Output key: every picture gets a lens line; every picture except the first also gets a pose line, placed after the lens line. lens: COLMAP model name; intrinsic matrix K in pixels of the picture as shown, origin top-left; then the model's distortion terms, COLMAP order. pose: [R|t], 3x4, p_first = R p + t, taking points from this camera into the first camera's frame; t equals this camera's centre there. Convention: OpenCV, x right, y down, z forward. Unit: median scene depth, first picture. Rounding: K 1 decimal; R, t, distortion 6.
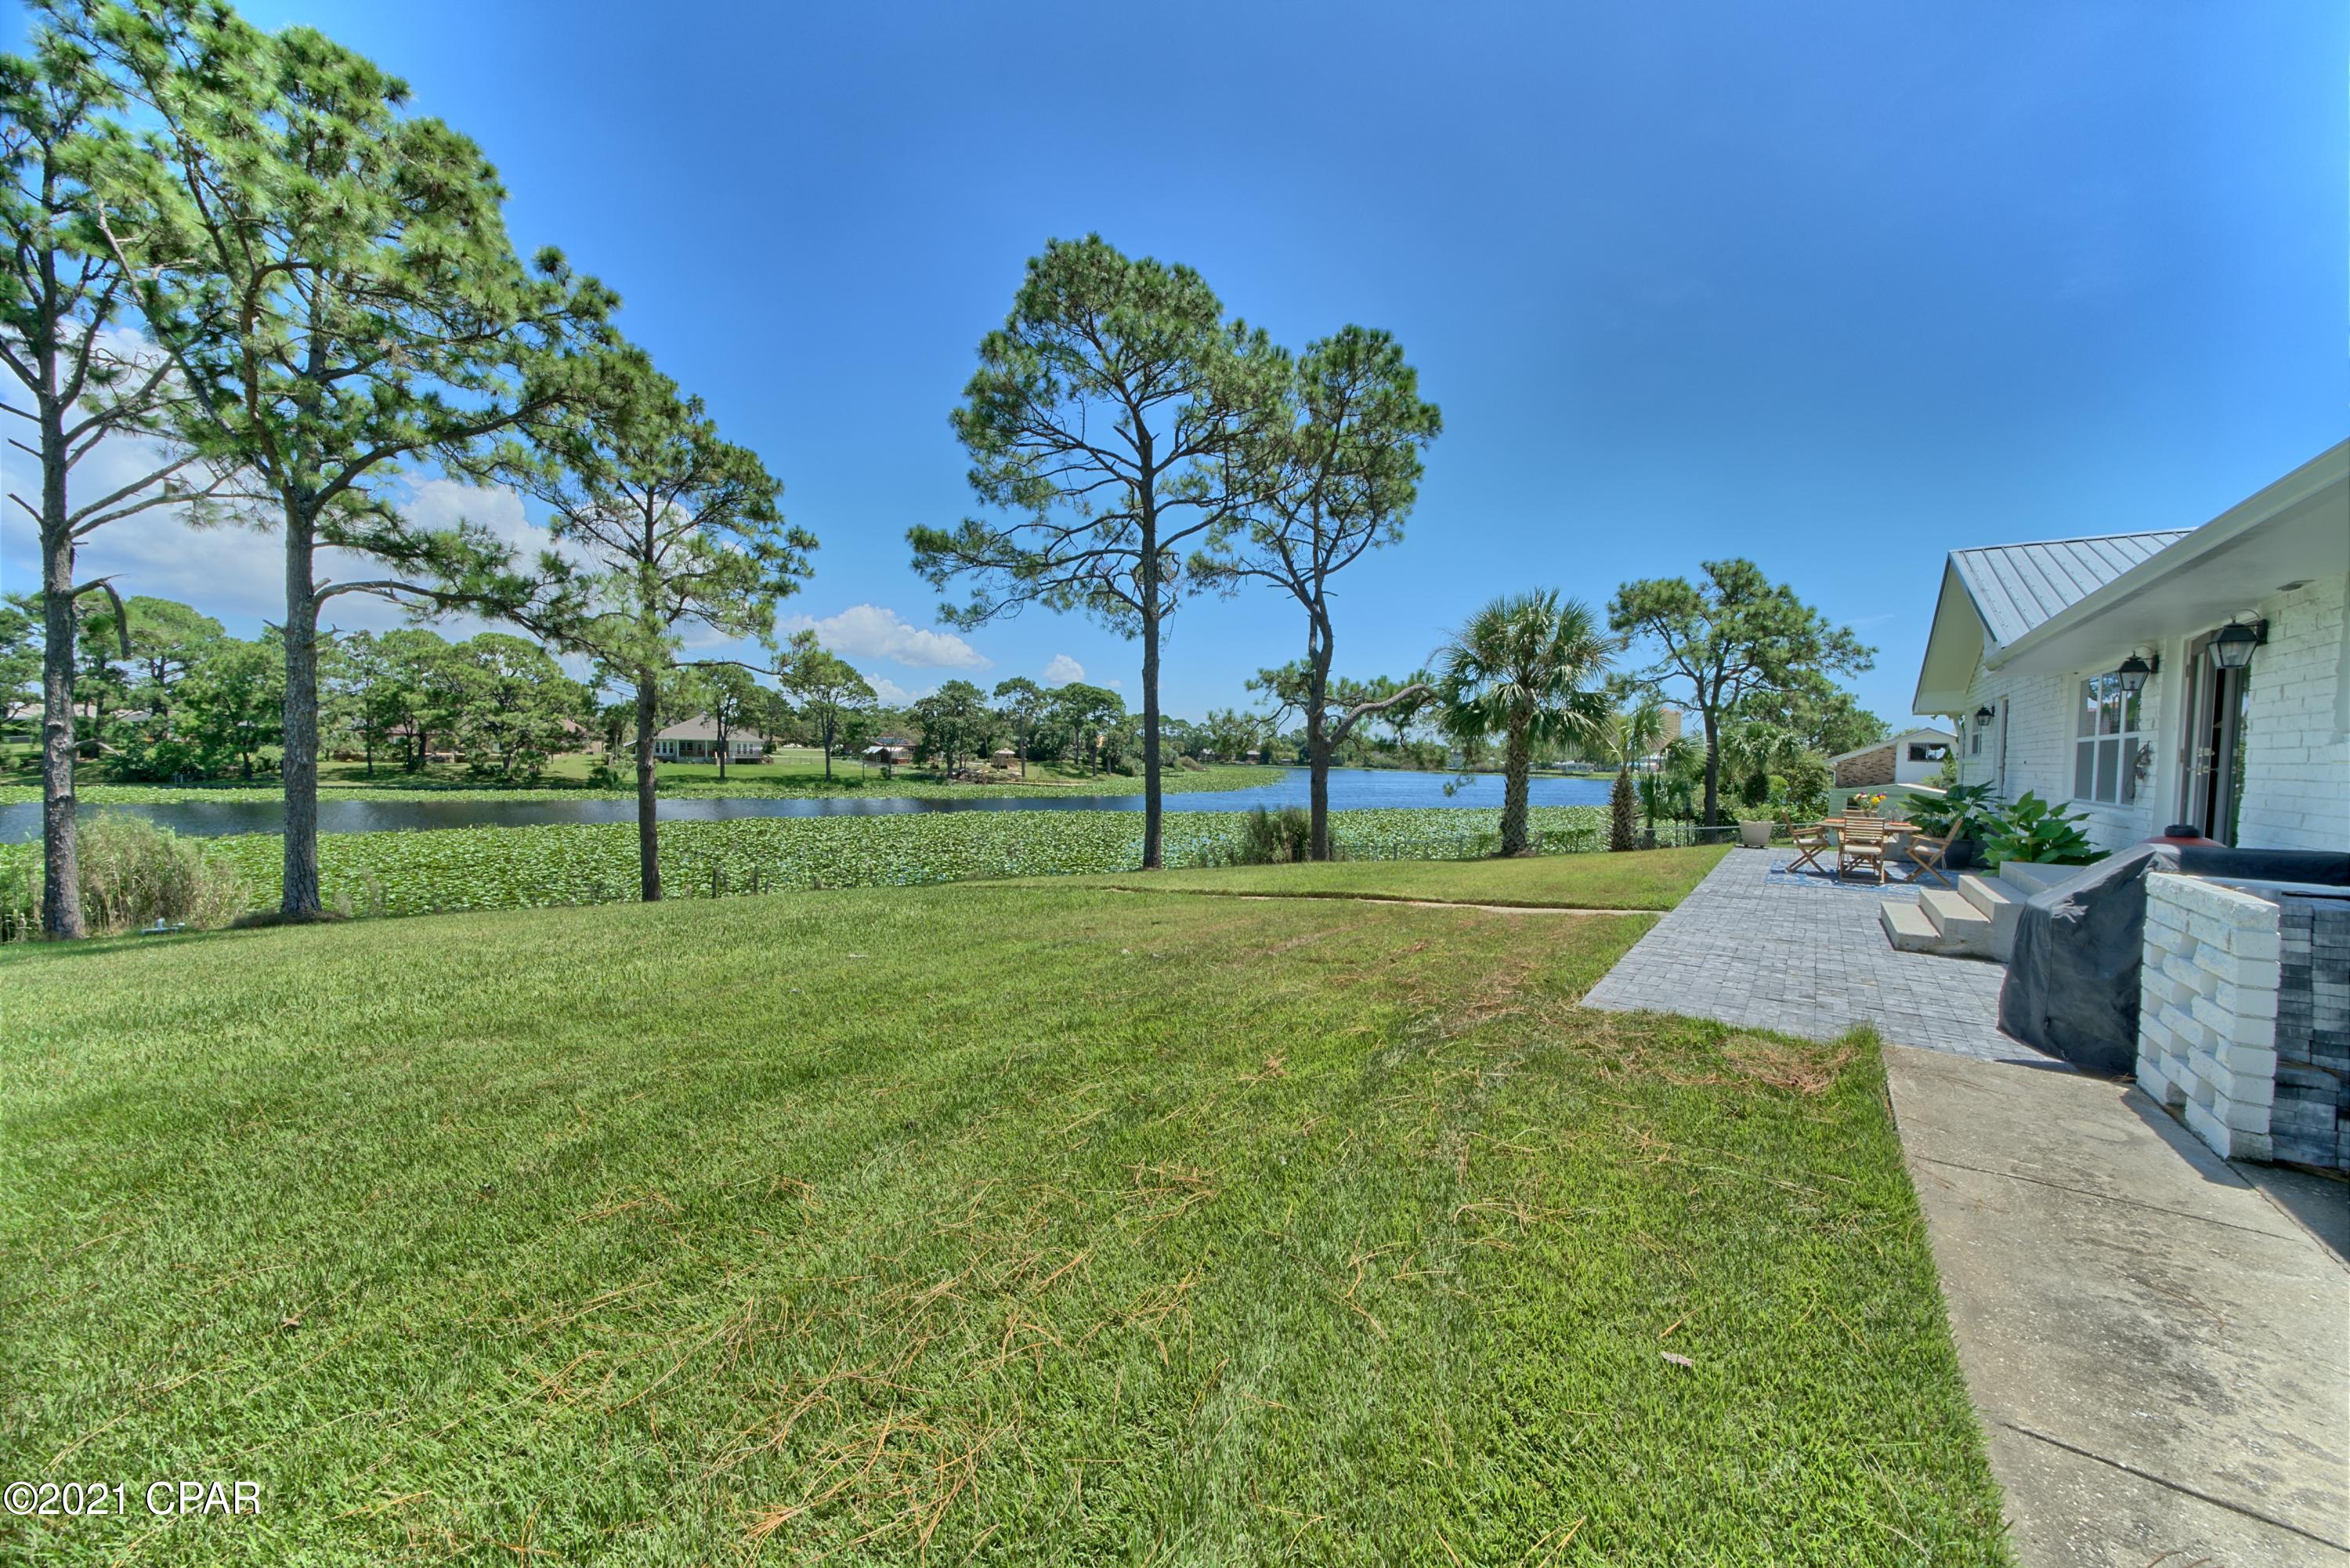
lens RADIAL K [[813.6, 0, 1170.4], [0, 813.6, 785.7], [0, 0, 1]] dist [-0.023033, 0.000237]
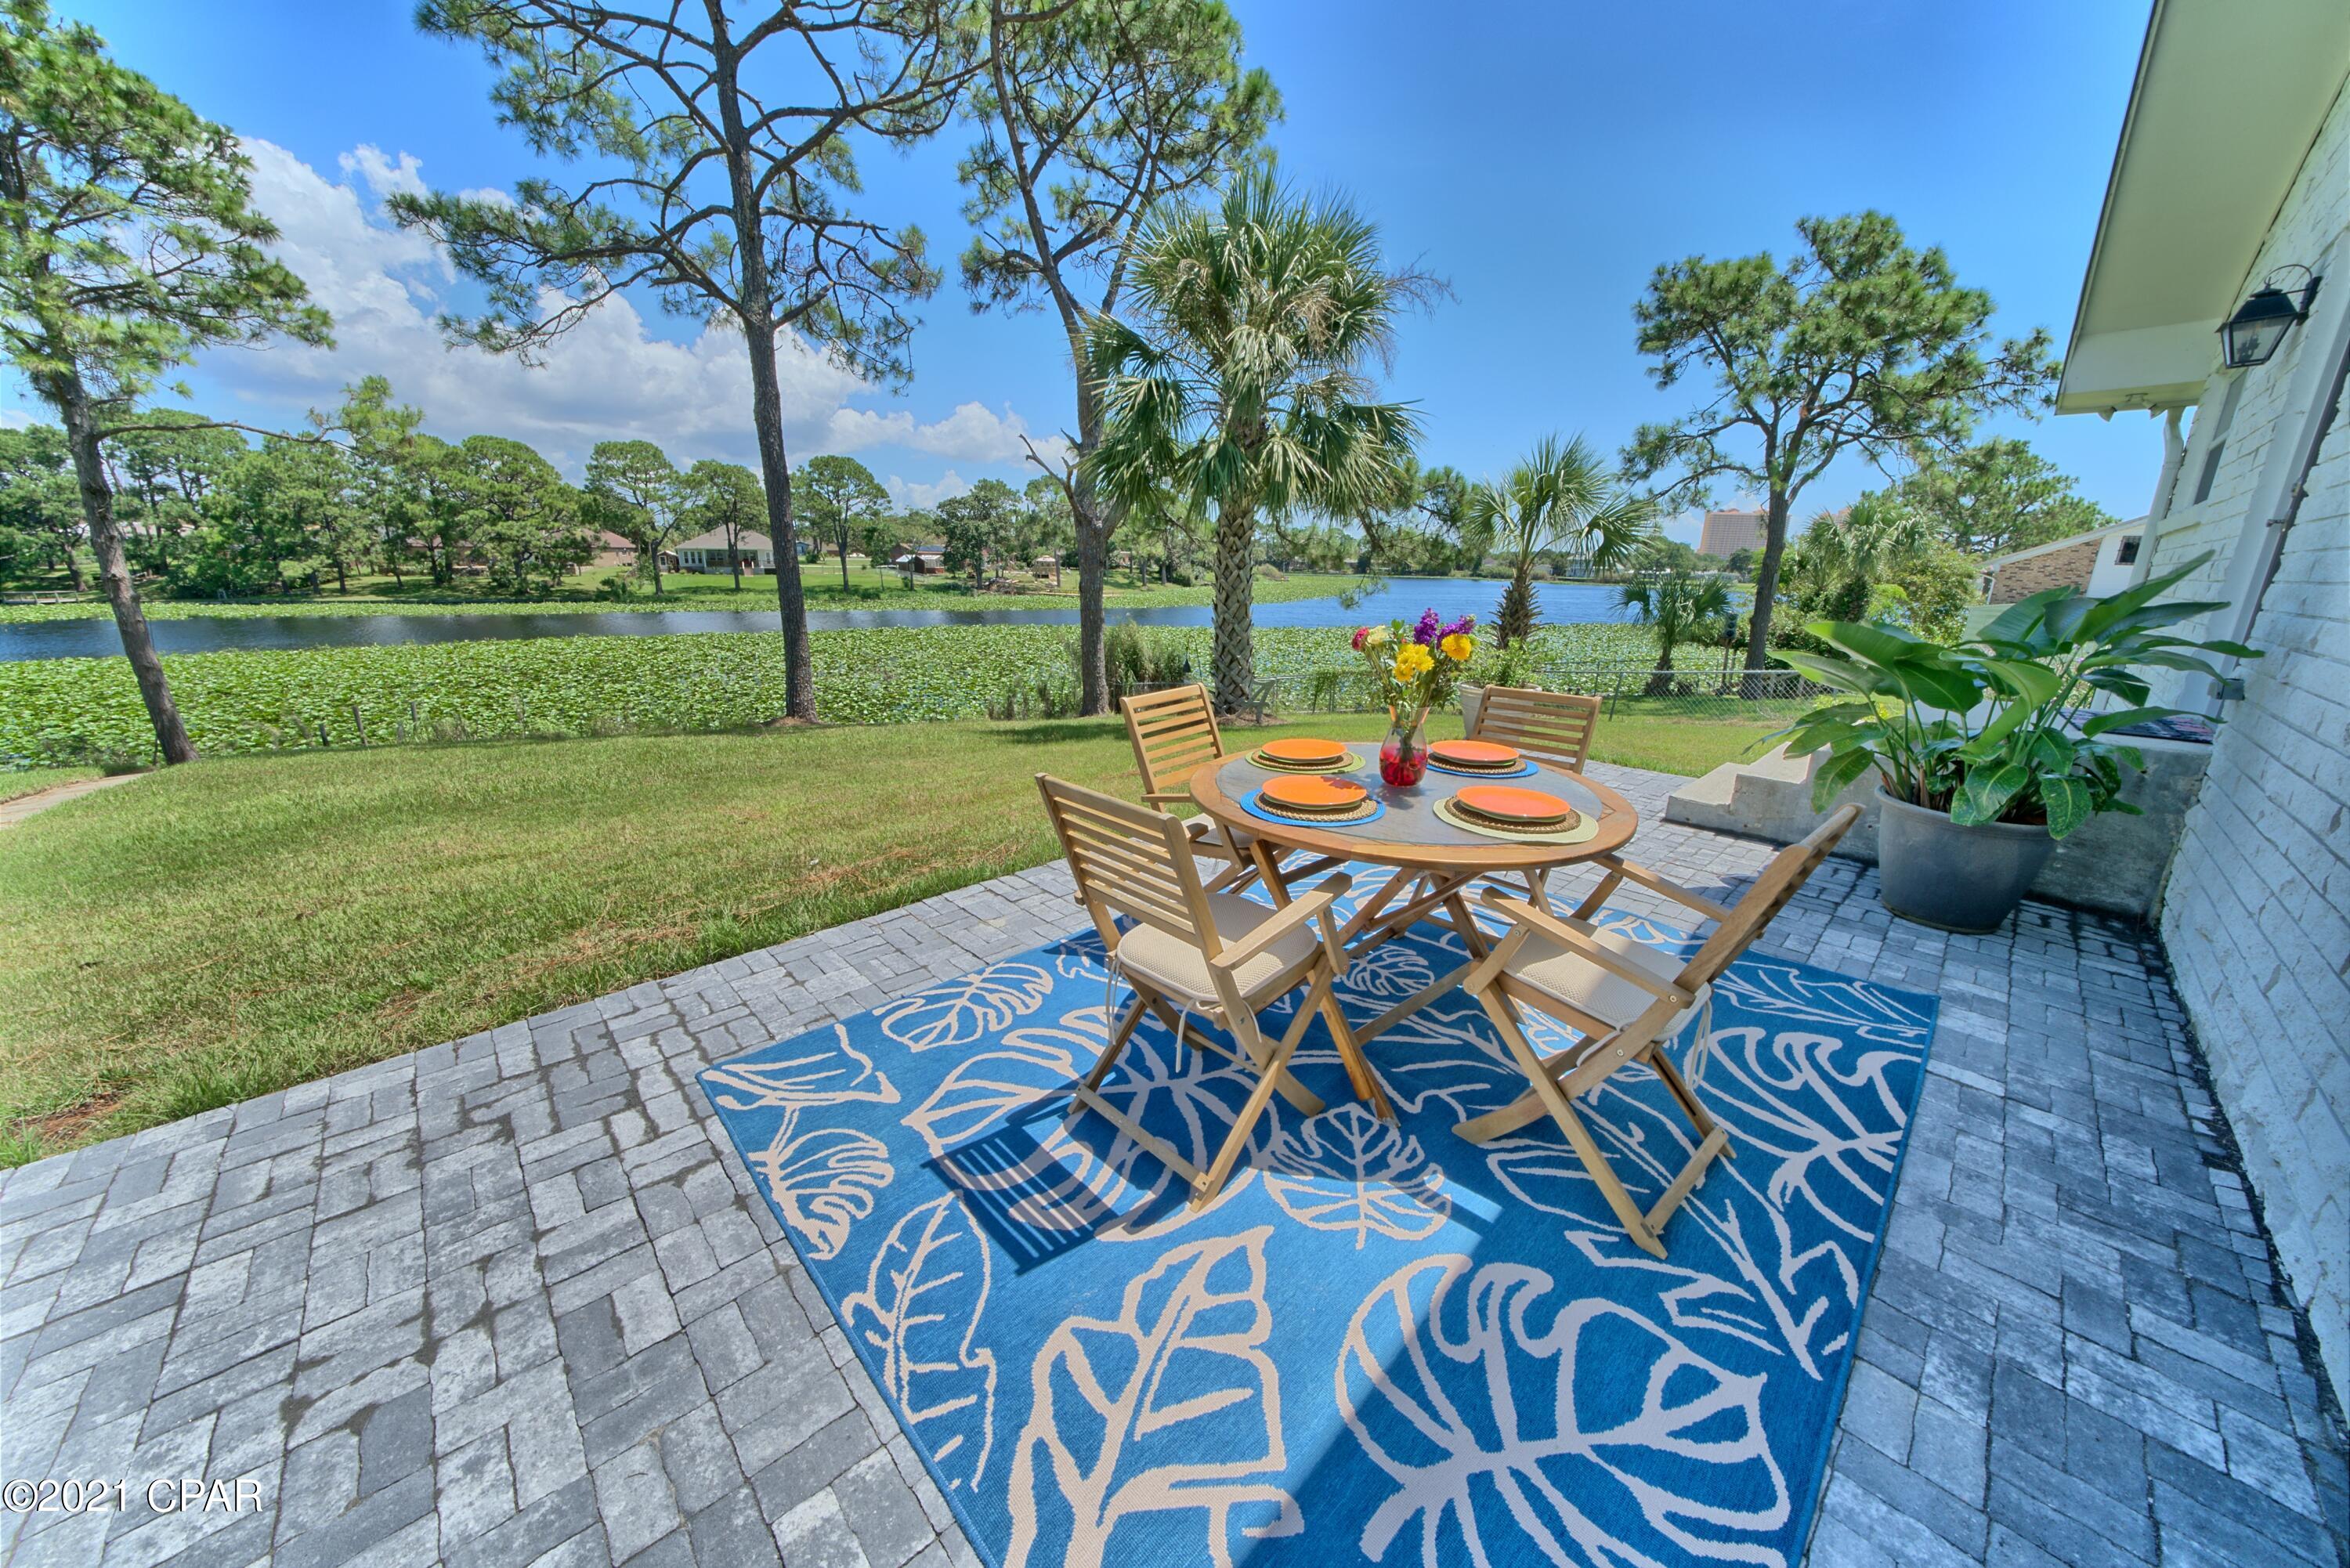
lens RADIAL K [[813.6, 0, 1170.4], [0, 813.6, 785.7], [0, 0, 1]] dist [-0.023033, 0.000237]
pose [[0.991704, 0.029890, -0.125019, 0.101630], [-0.000868, 0.974125, 0.226007, 0.000848], [0.128539, -0.224024, 0.966070, 0.097325]]
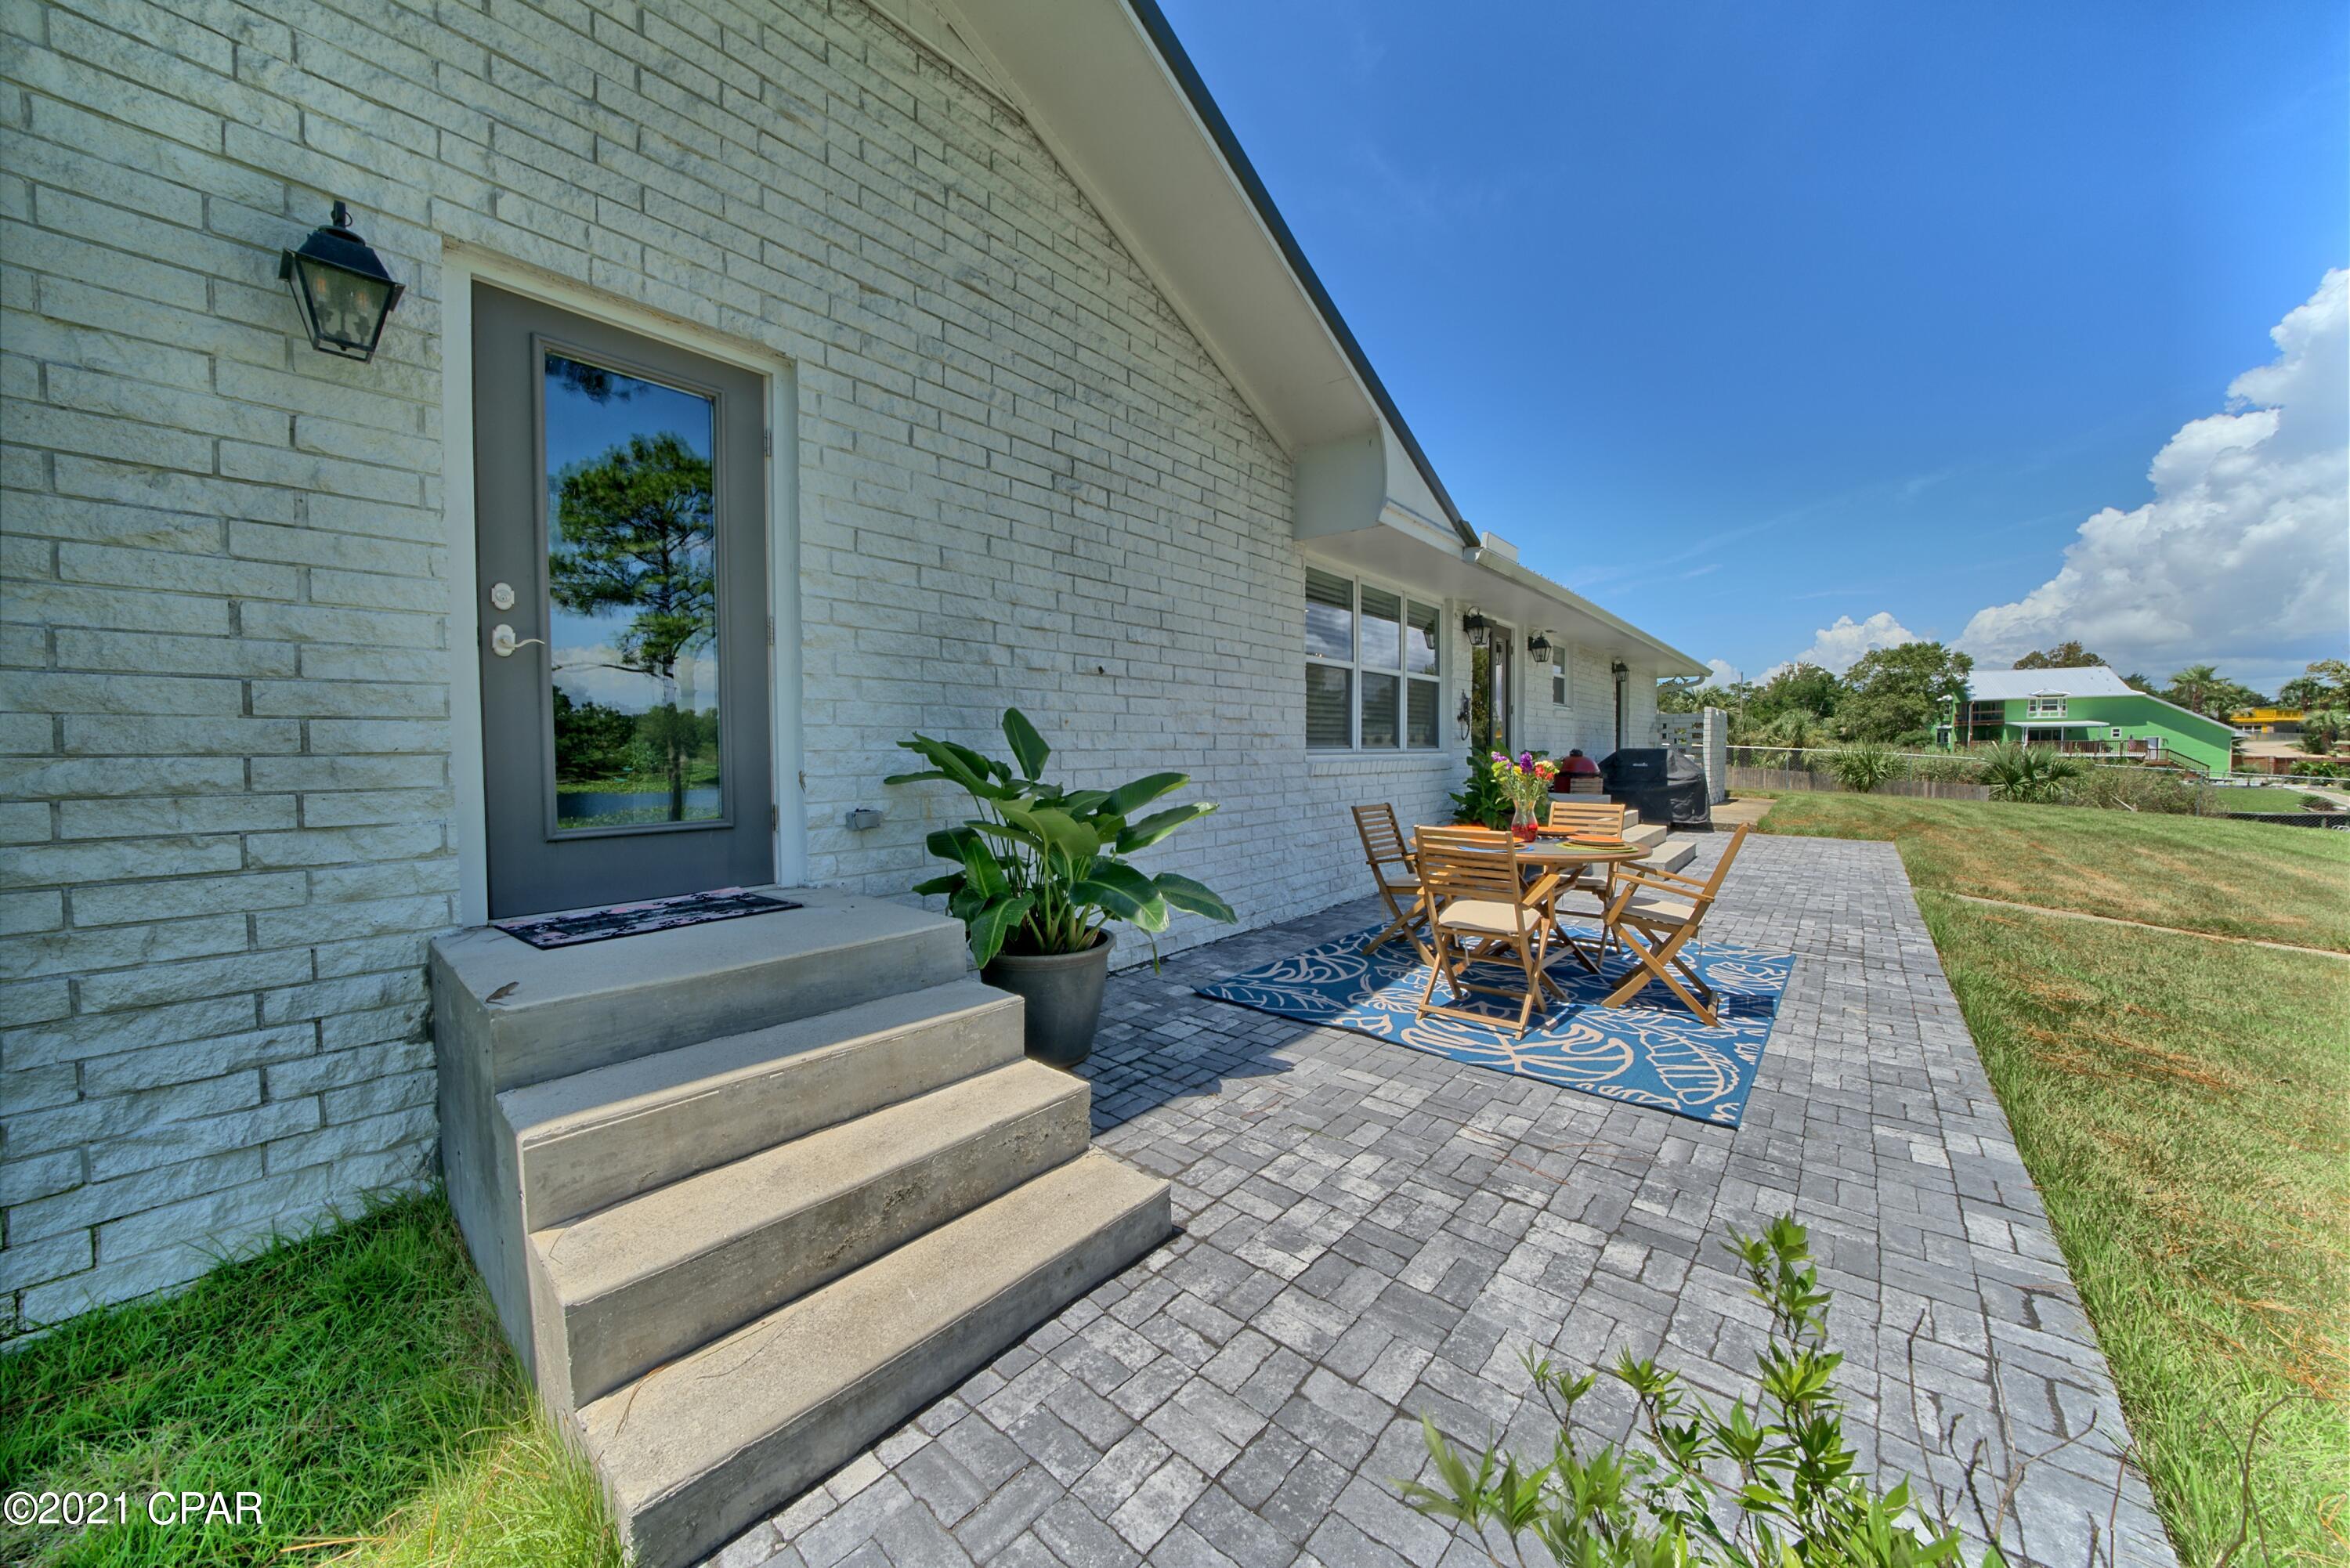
lens RADIAL K [[817.6, 0, 1175.0], [0, 817.6, 784.0], [0, 0, 1]] dist [-0.026024, 0.003068]
pose [[-0.999593, -0.010513, 0.026517, 0.126686], [-0.008319, 0.996635, 0.081542, -0.000672], [-0.027285, 0.081289, -0.996317, 0.176170]]
